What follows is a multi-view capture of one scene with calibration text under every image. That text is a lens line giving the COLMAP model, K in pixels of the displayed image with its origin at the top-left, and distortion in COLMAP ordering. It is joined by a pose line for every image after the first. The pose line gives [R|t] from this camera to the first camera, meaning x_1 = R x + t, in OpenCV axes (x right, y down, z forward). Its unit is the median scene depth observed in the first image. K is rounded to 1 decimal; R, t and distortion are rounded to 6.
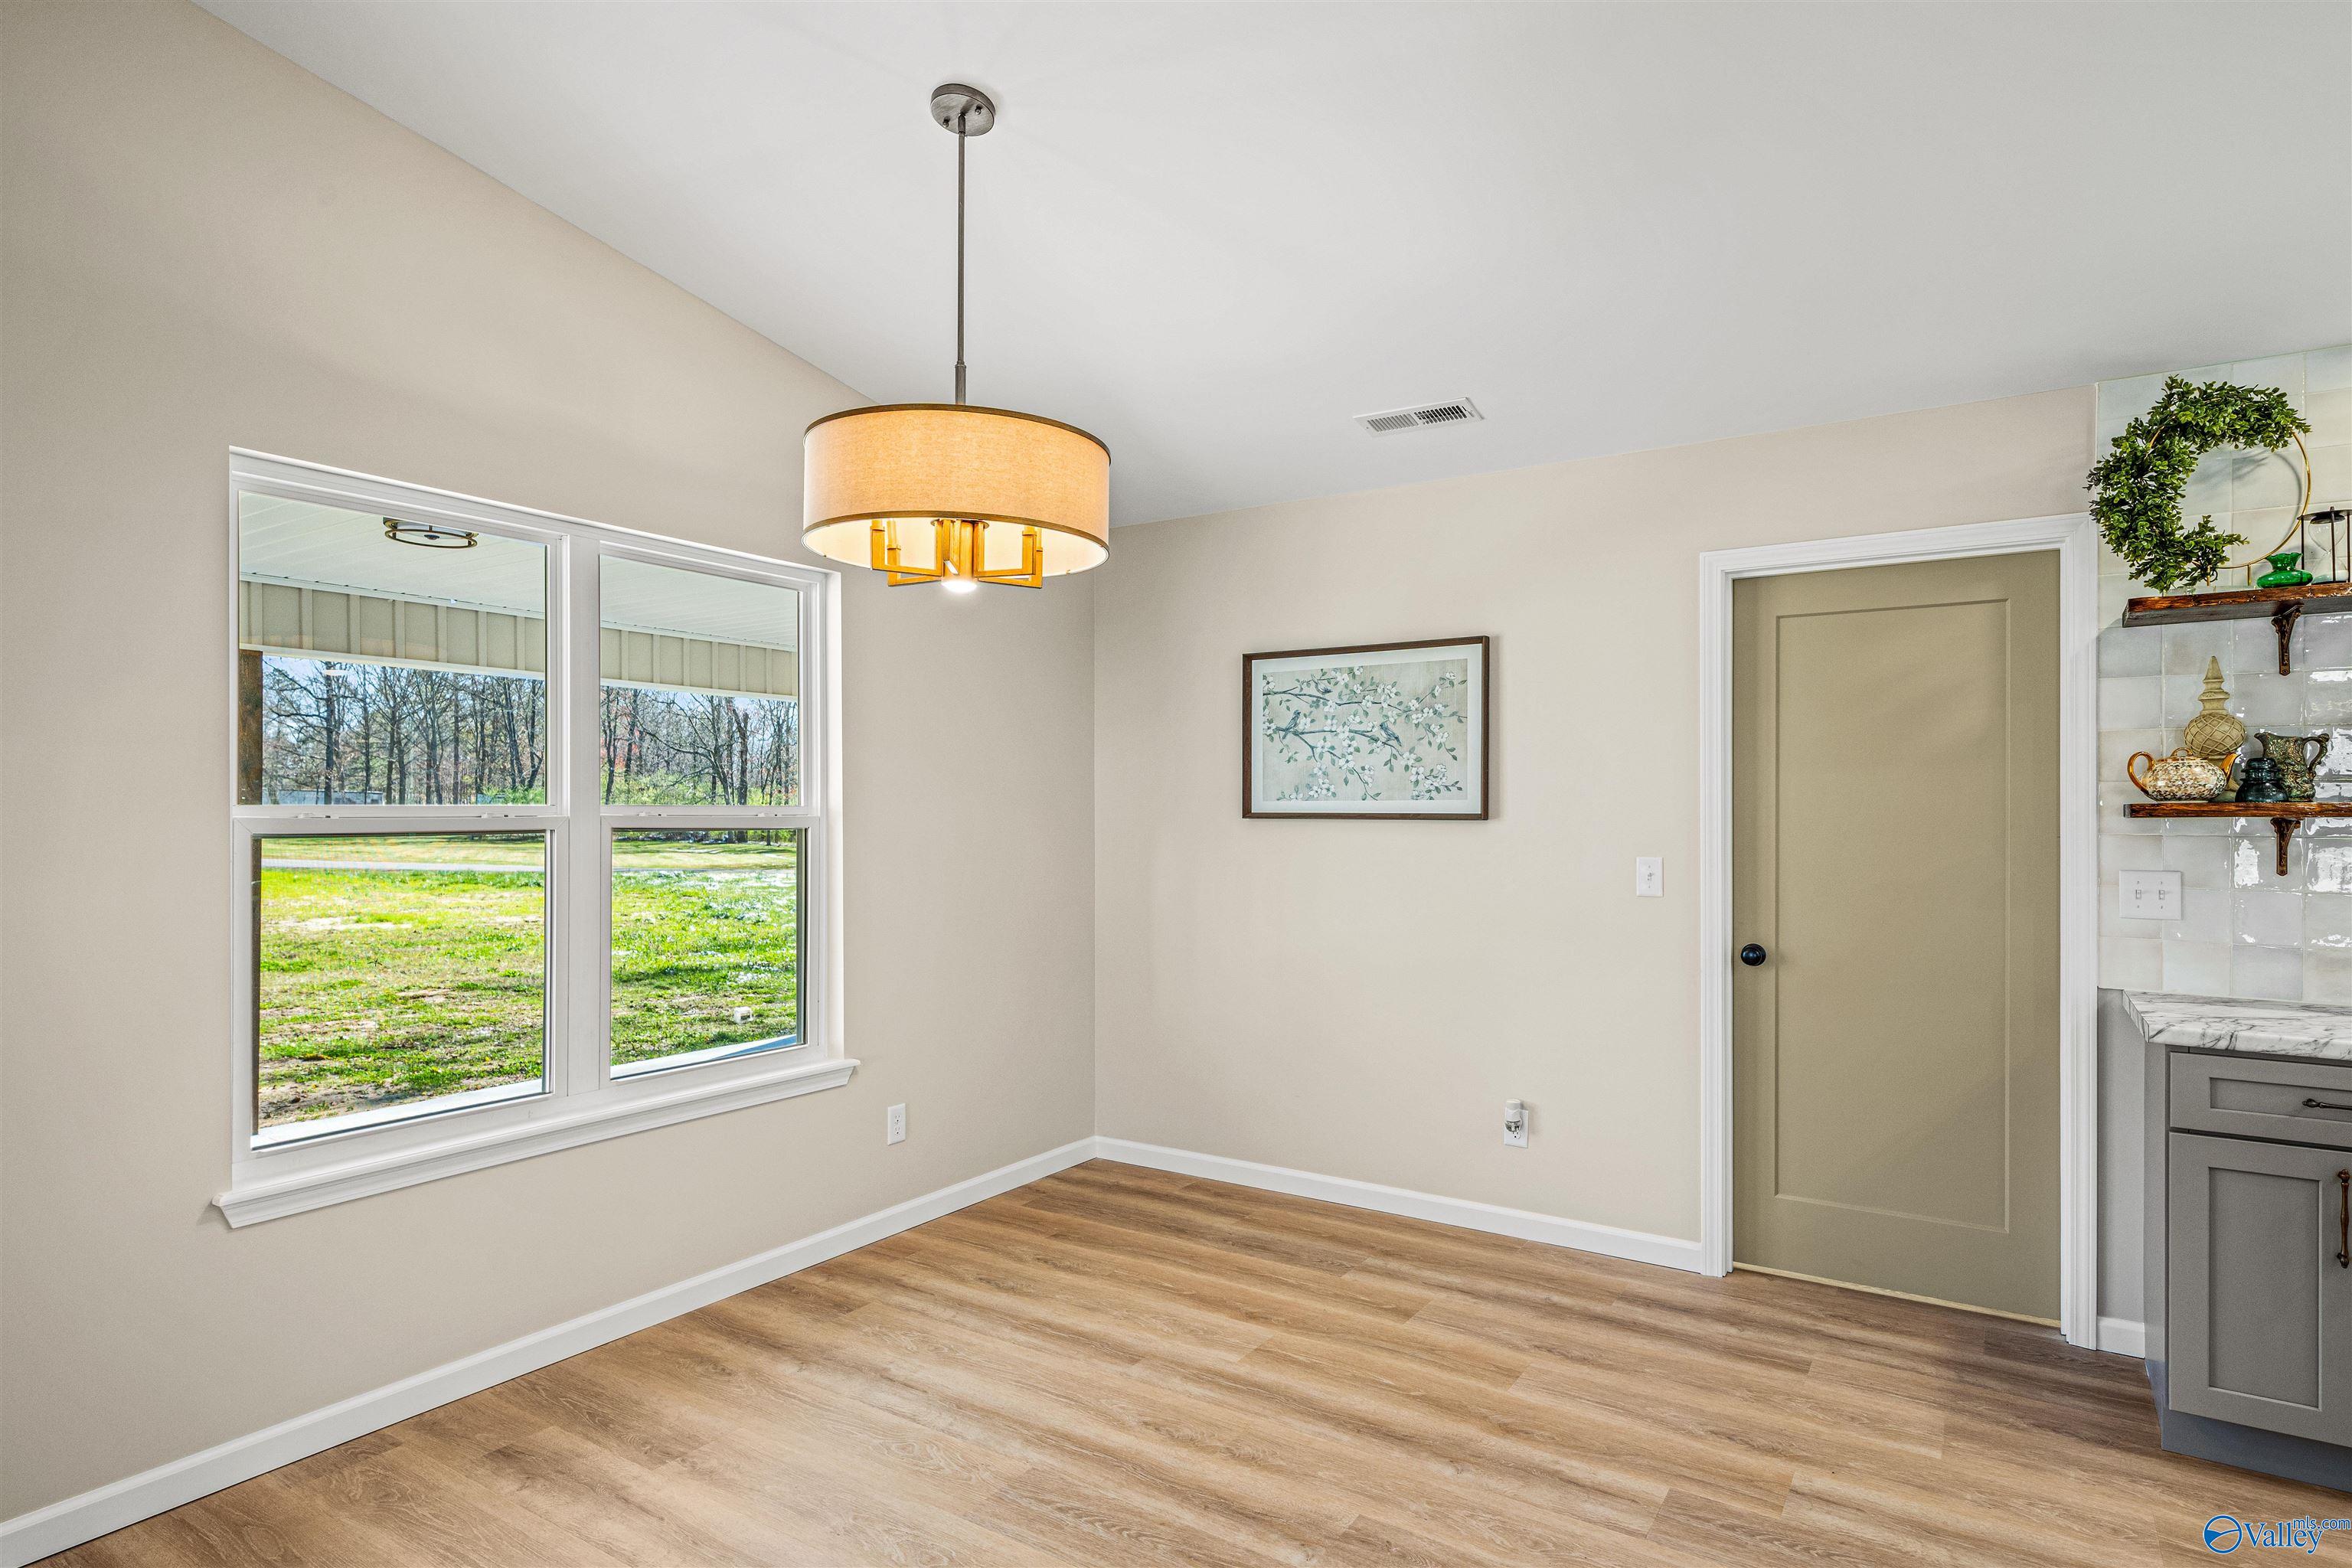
lens RADIAL K [[1275.7, 0, 1168.0], [0, 1275.7, 806.2], [0, 0, 1]] dist [0.005139, 0.000826]
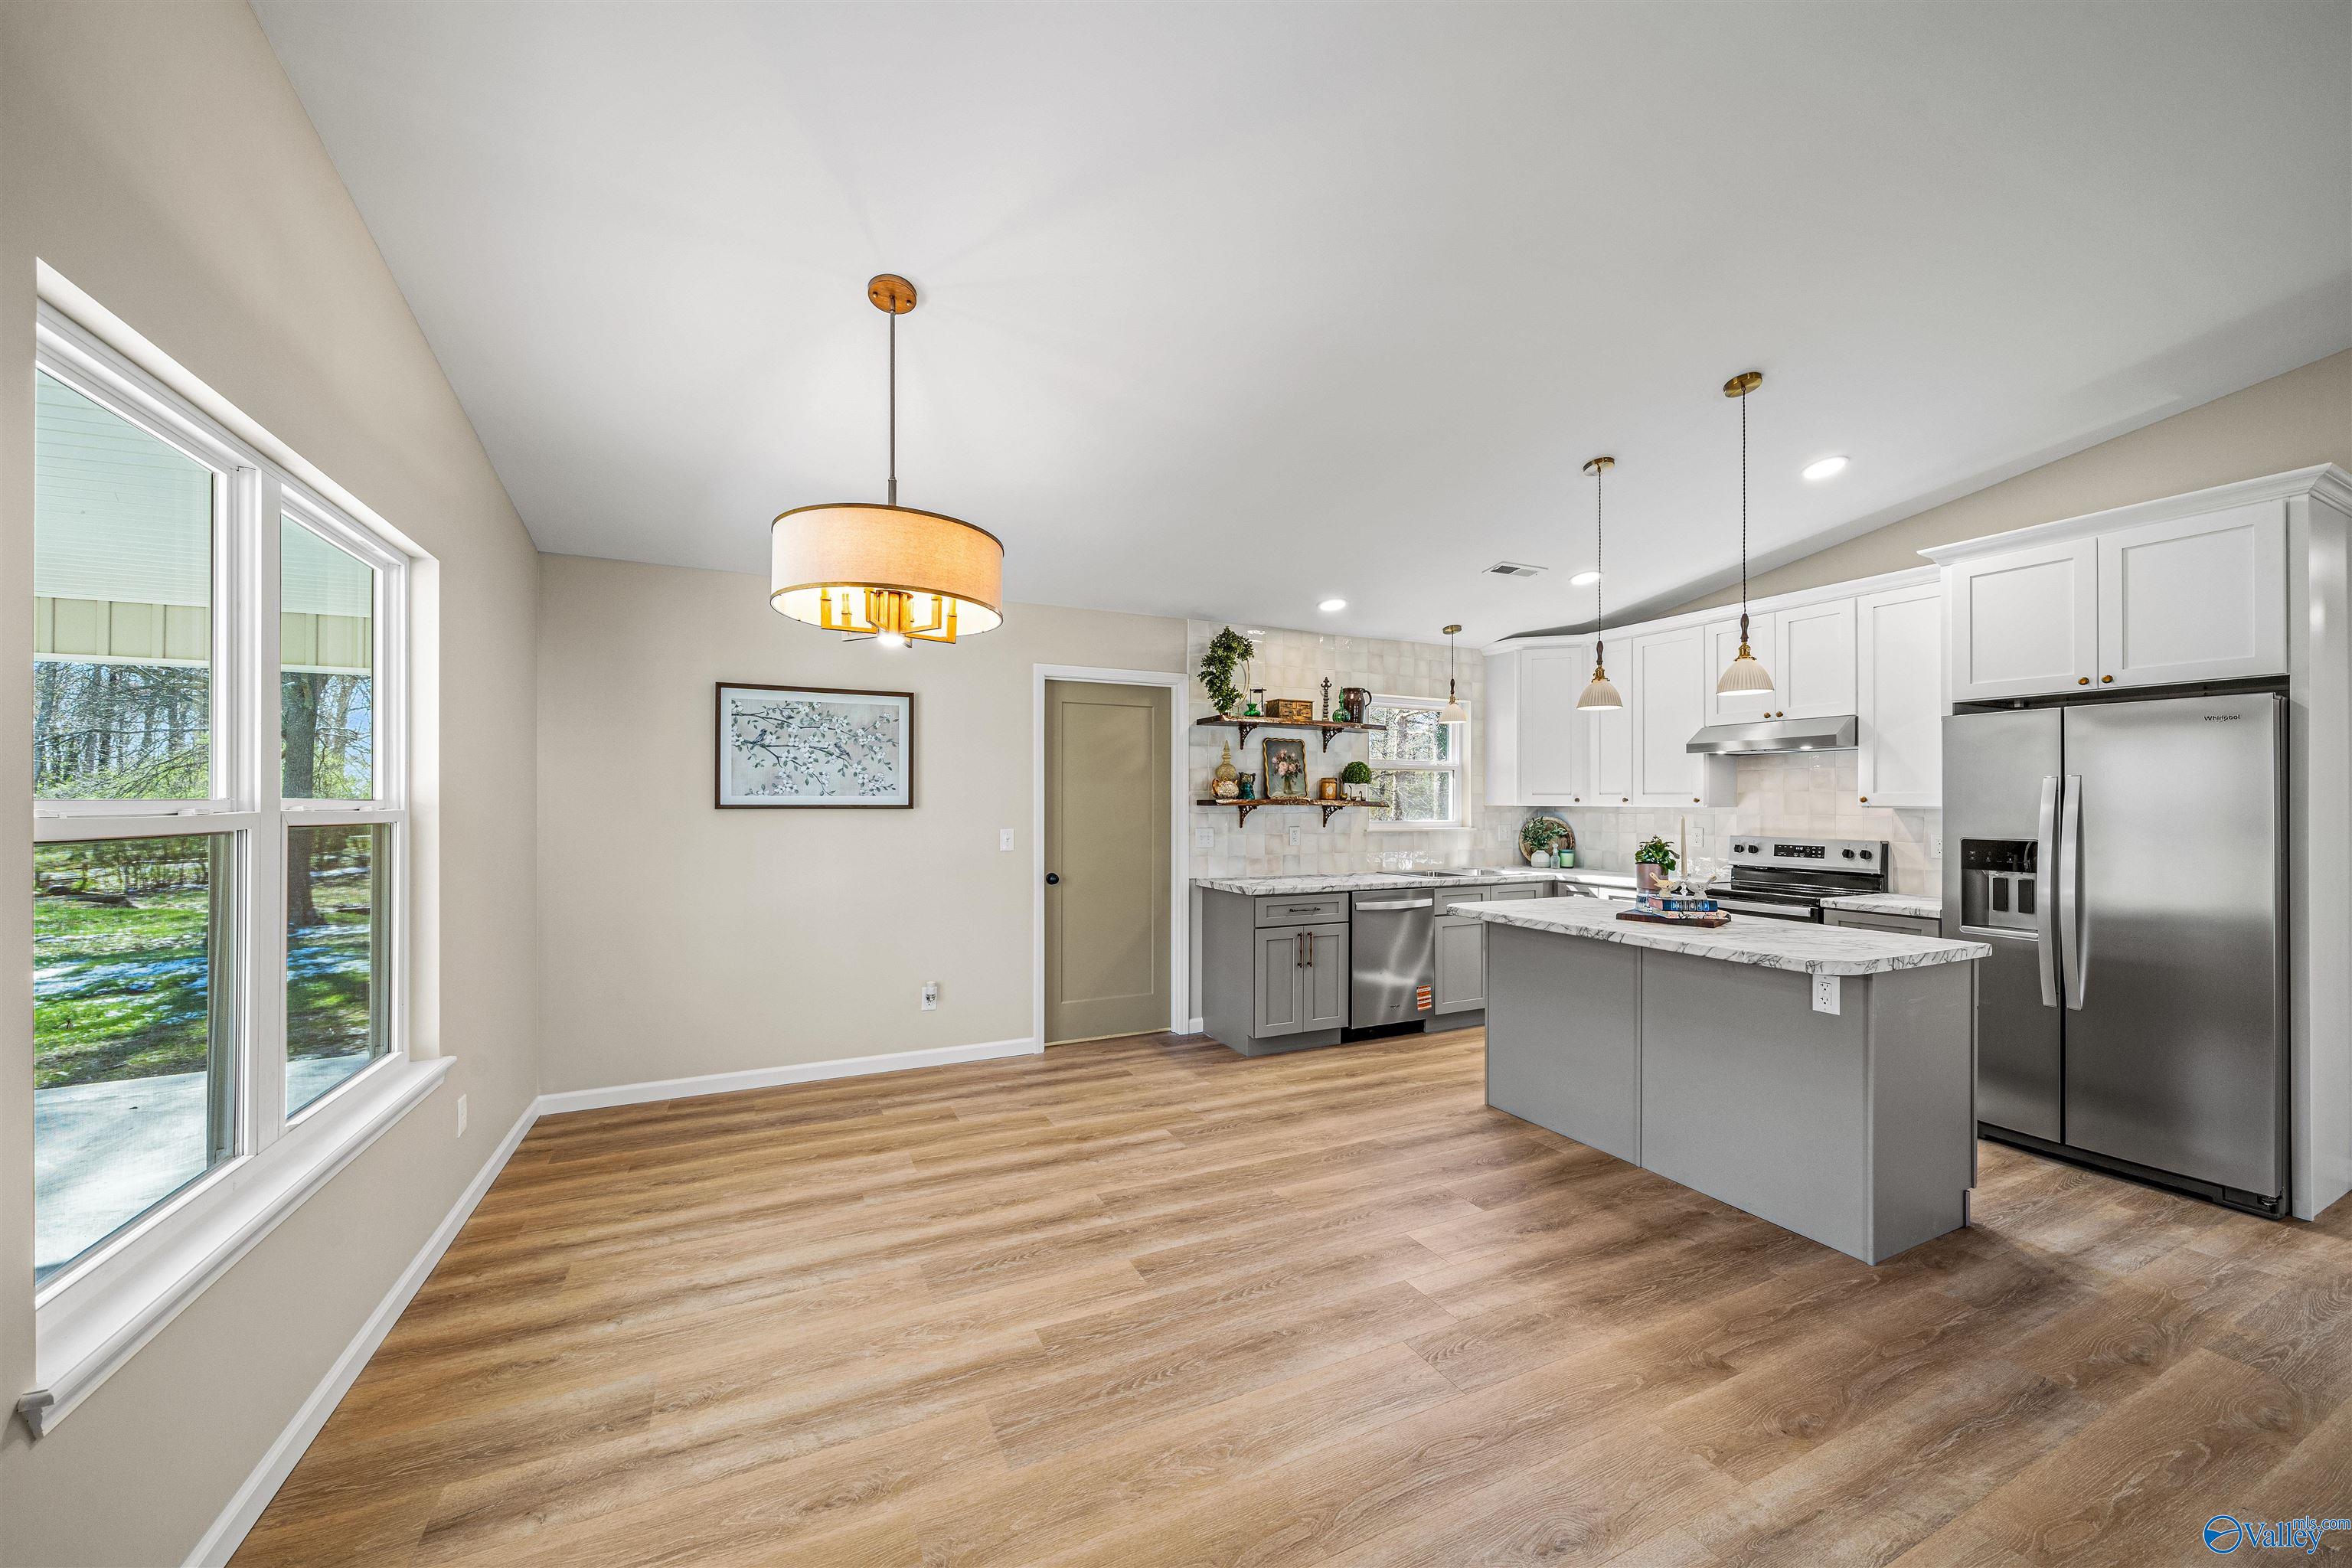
lens RADIAL K [[860.1, 0, 1186.5], [0, 860.1, 797.7], [0, 0, 1]] dist [-0.001231, -0.000028]
pose [[0.512823, 0.002745, 0.858490, -0.588749], [-0.003139, 0.999994, -0.001322, -0.003228], [-0.858489, -0.002017, 0.512829, 0.190876]]
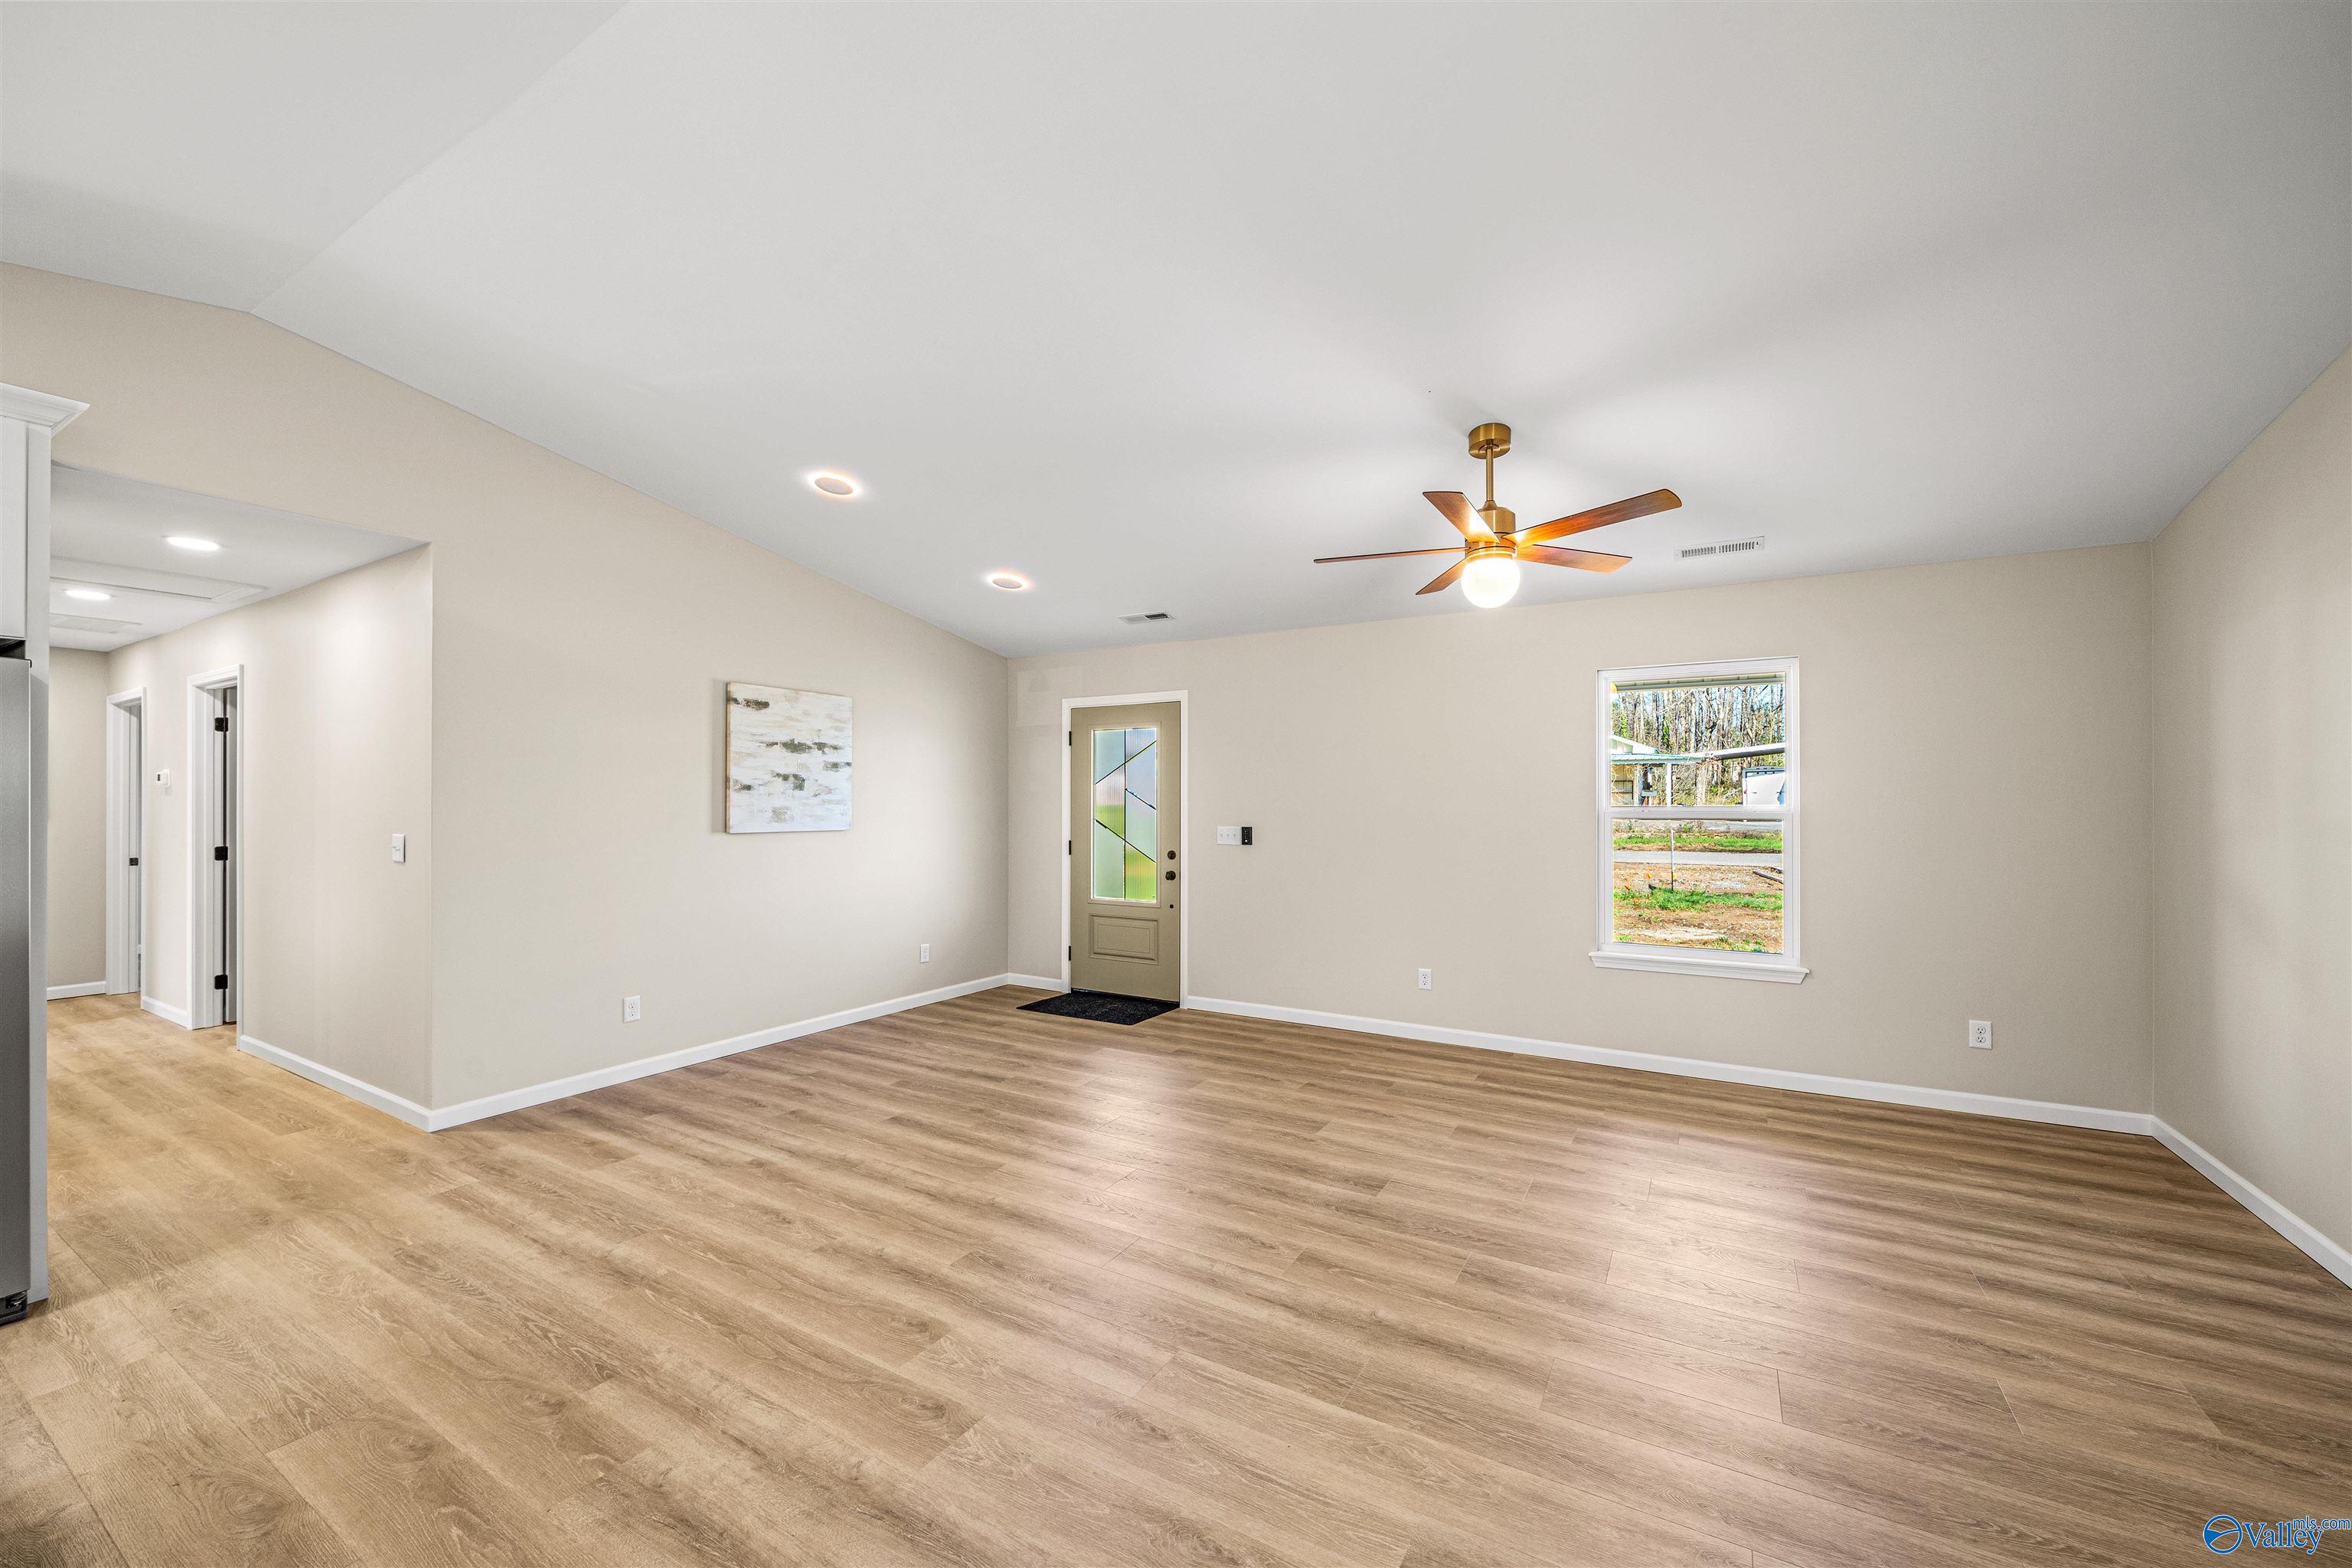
lens RADIAL K [[928.8, 0, 1132.8], [0, 928.8, 789.4], [0, 0, 1]] dist [0.000193, 0.000069]
pose [[-0.999814, -0.004029, -0.018858, -0.192757], [-0.003766, 0.999896, -0.013913, -0.002826], [0.018912, -0.013839, -0.999725, 0.449572]]
